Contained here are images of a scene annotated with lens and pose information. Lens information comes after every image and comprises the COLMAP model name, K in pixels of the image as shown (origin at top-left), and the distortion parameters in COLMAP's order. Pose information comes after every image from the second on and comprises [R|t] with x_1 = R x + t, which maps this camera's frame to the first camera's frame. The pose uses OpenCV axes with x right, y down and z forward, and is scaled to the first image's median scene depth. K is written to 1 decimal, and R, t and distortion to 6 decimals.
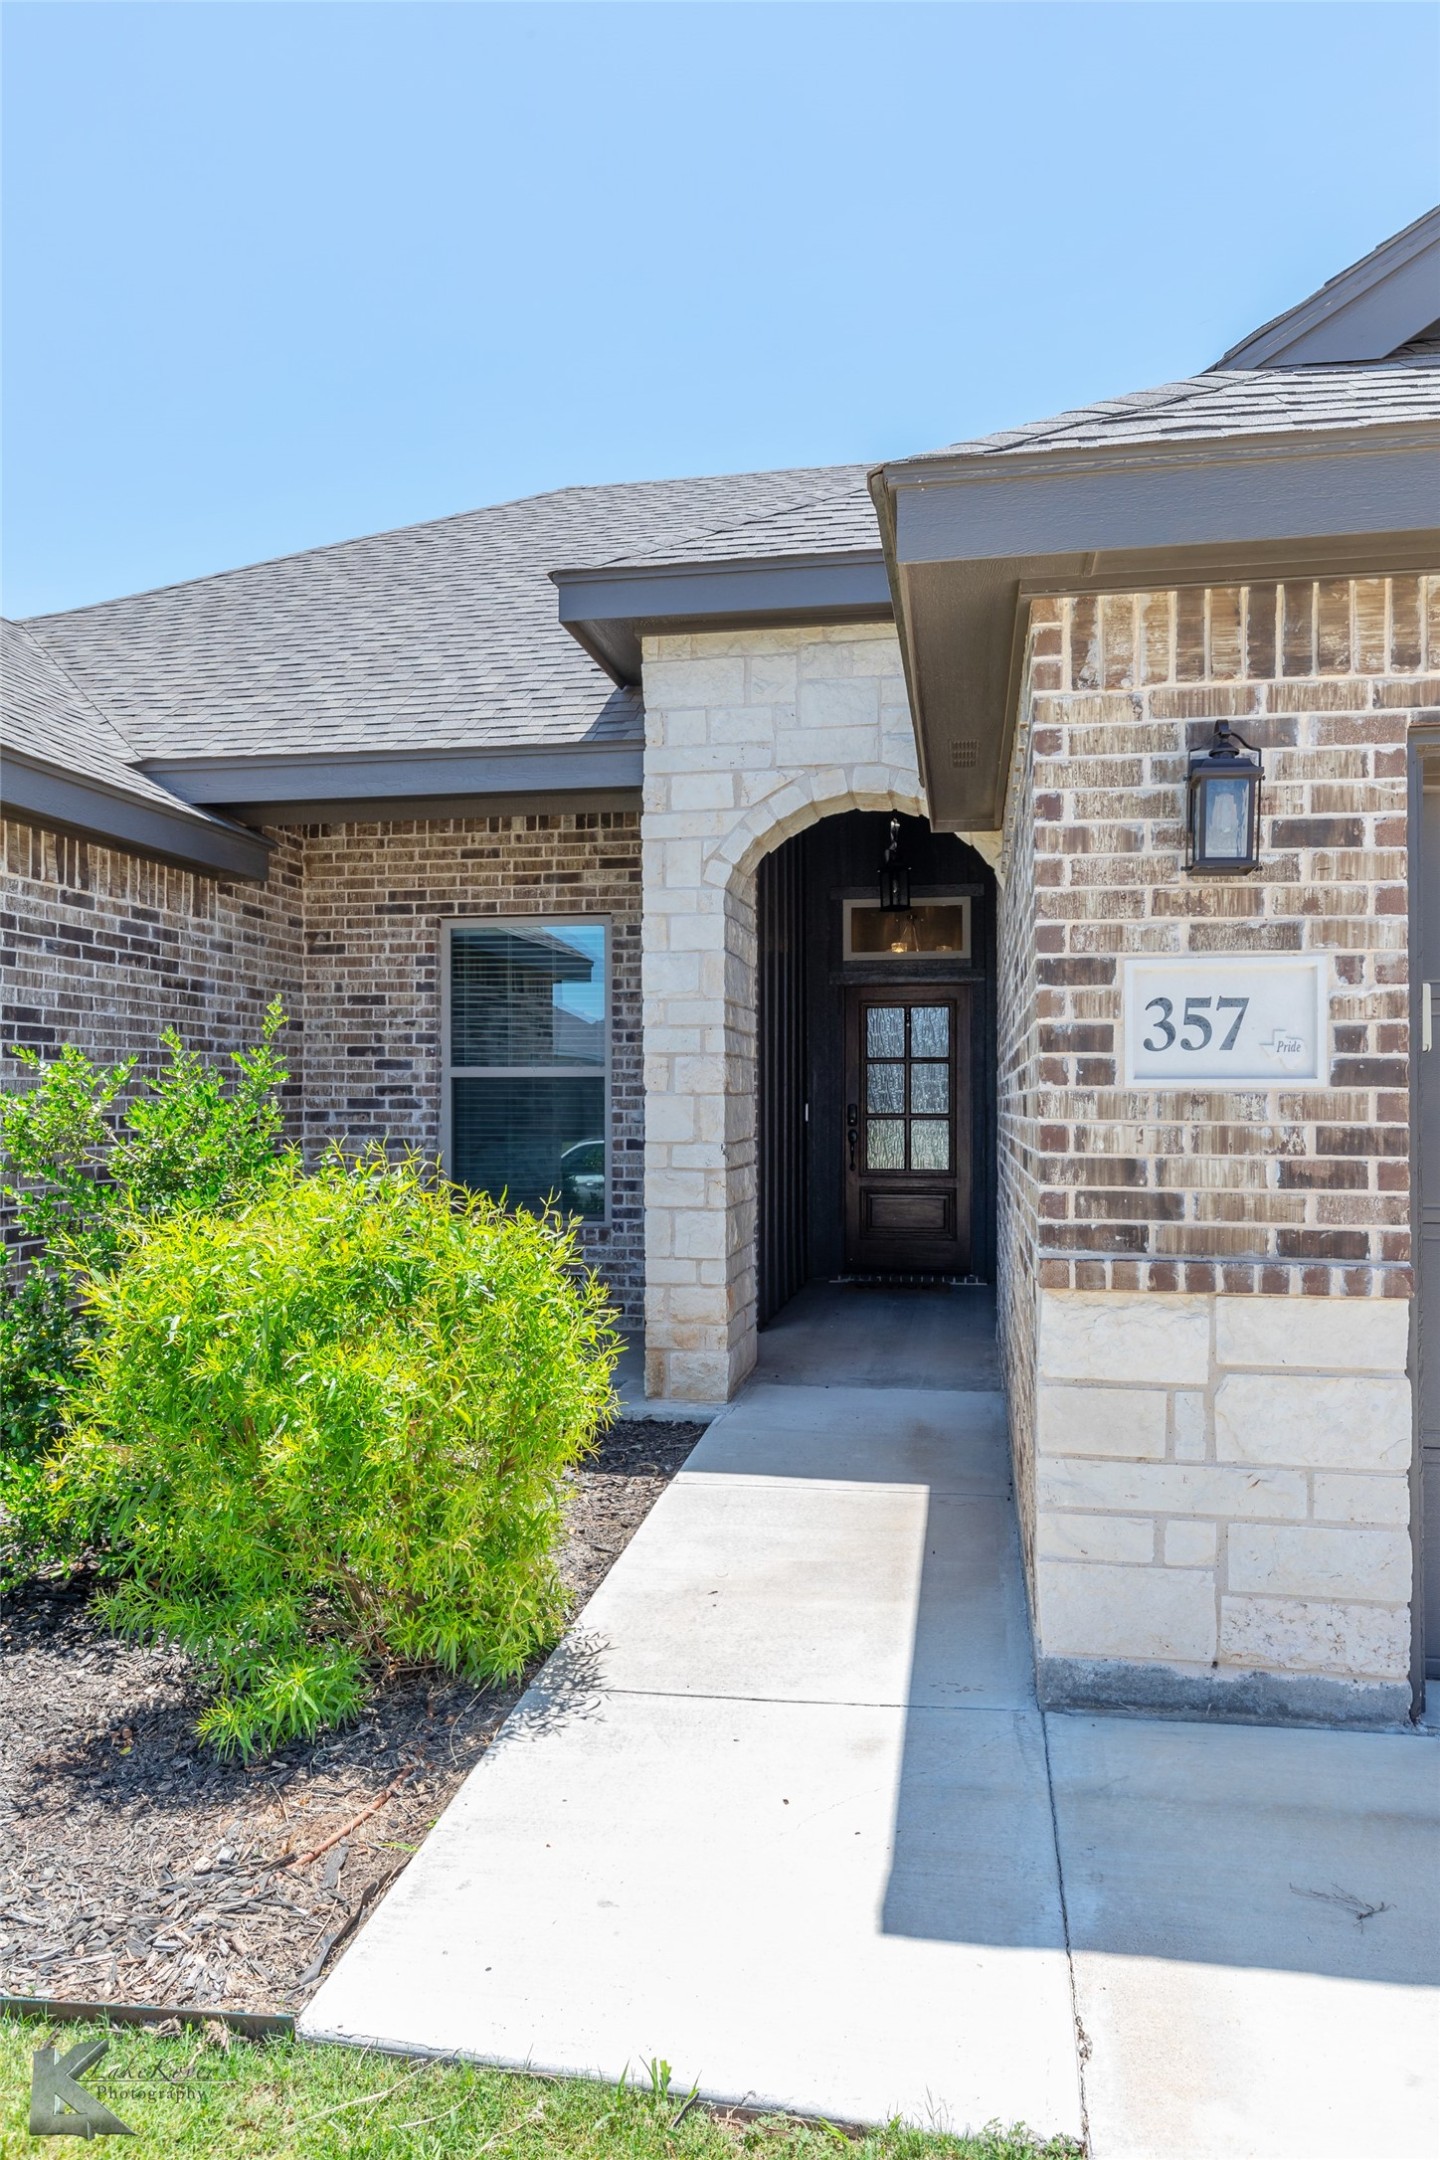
lens RADIAL K [[1462.2, 0, 706.6], [0, 1462.2, 1090.2], [0, 0, 1]] dist [0.008529, 0.000858]
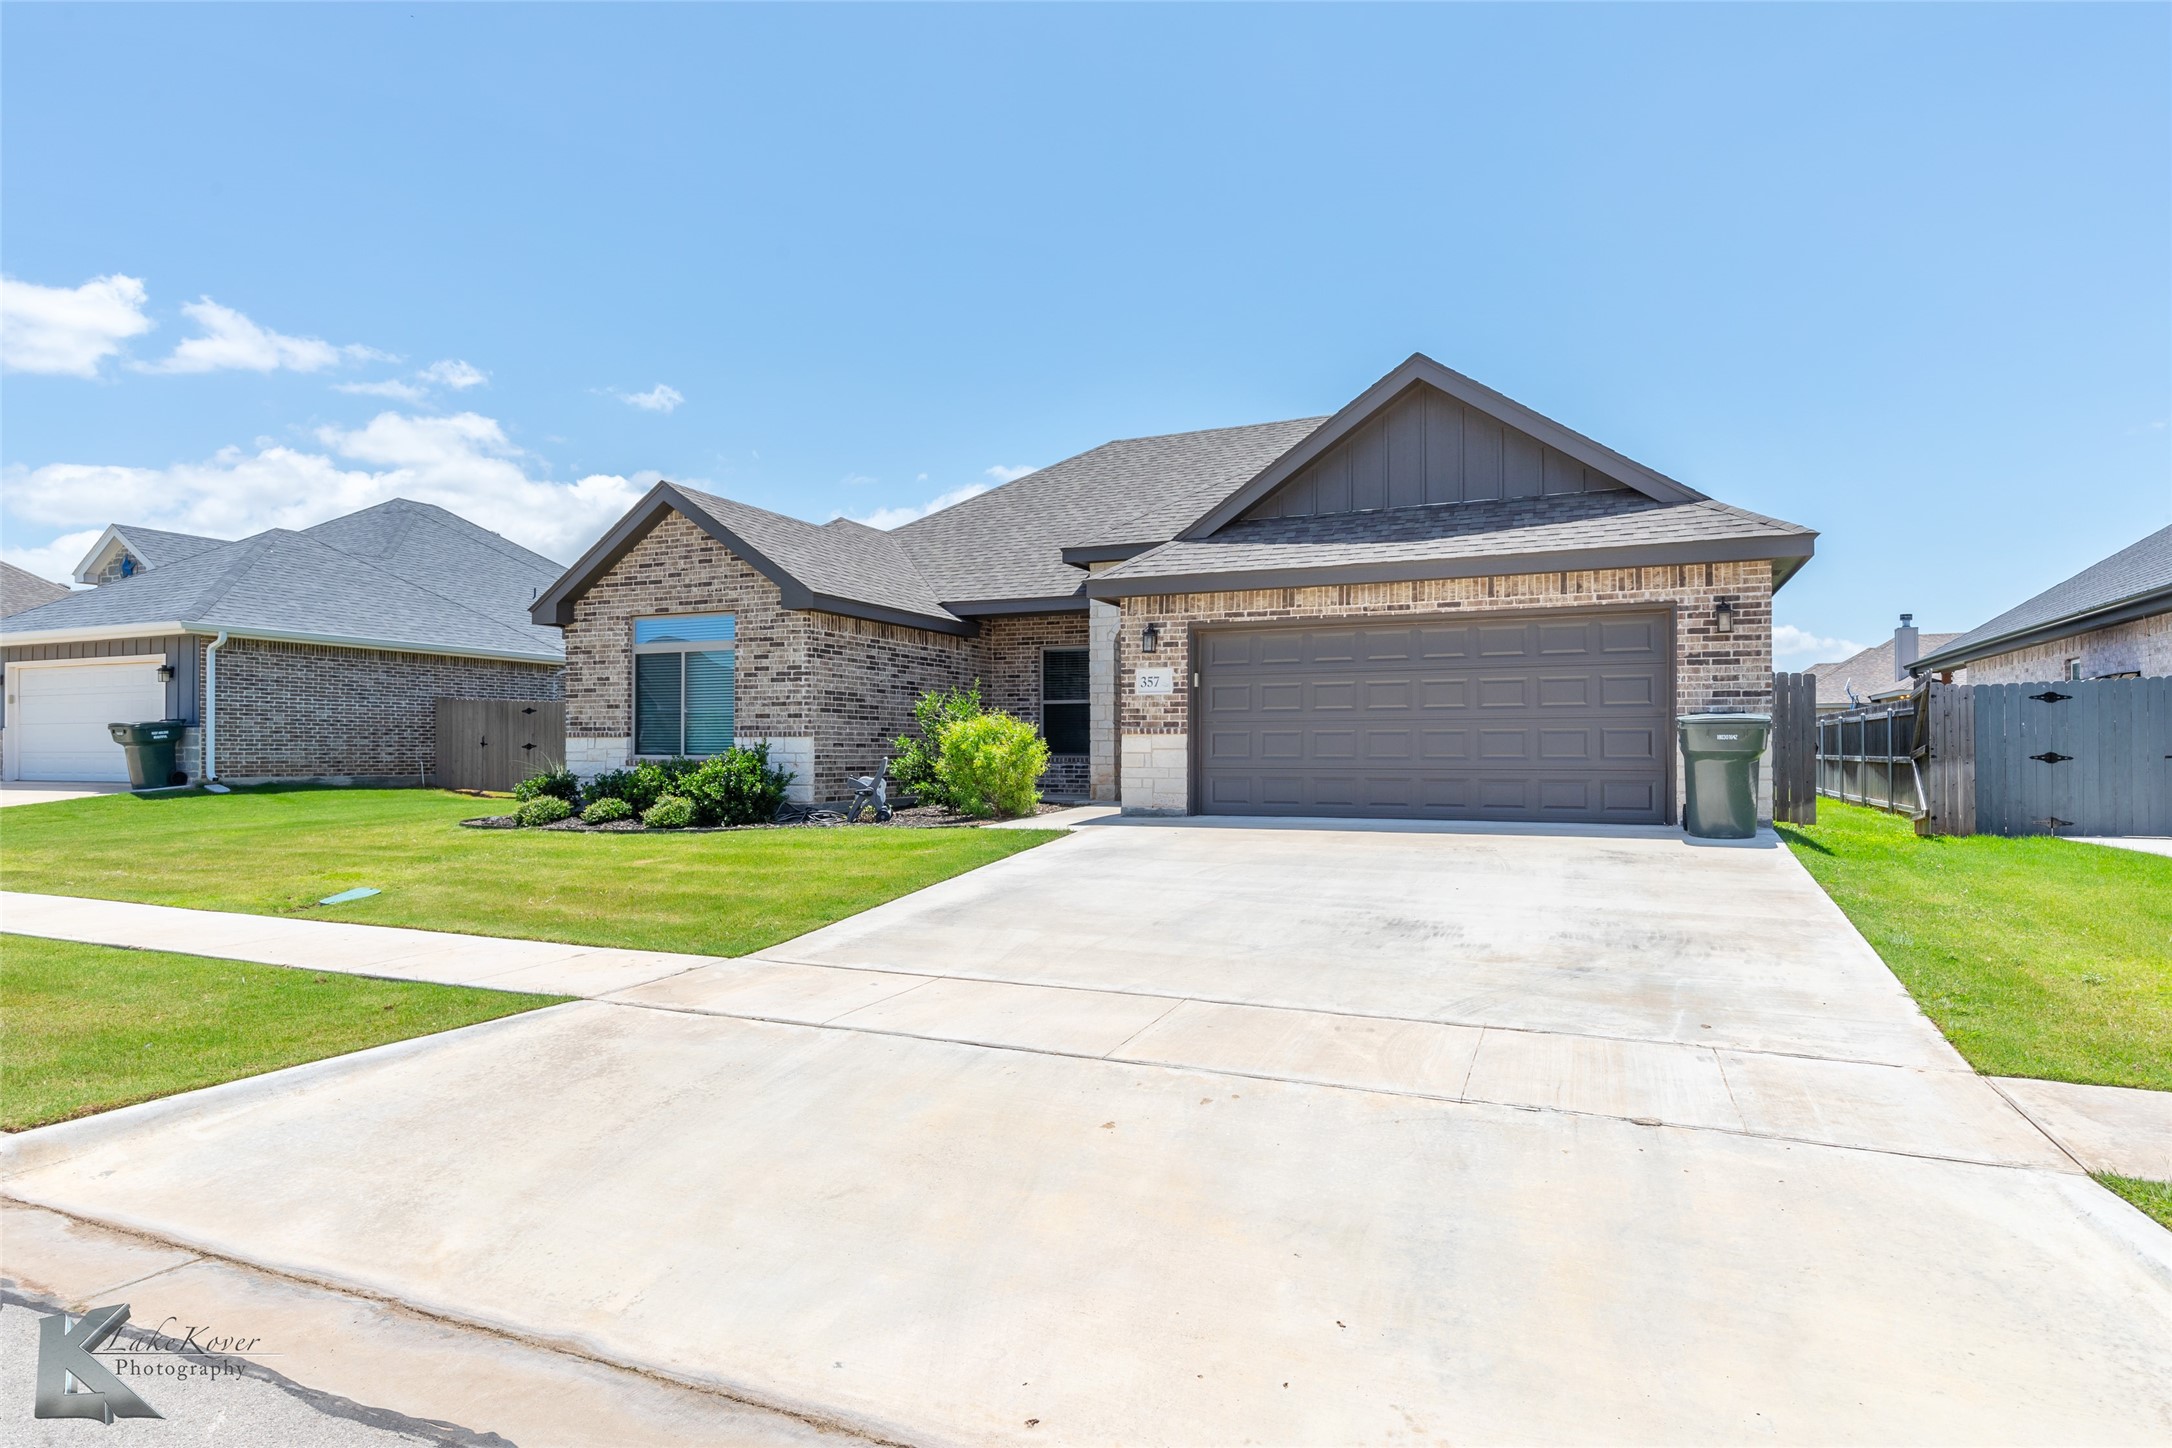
lens RADIAL K [[1246.1, 0, 1086.7], [0, 1246.1, 725.5], [0, 0, 1]] dist [0.000832, 0.000011]
pose [[0.976643, -0.004971, -0.214812, 1.043502], [0.001974, 0.999898, -0.014165, 0.166664], [0.214861, 0.013410, 0.976553, -3.254823]]
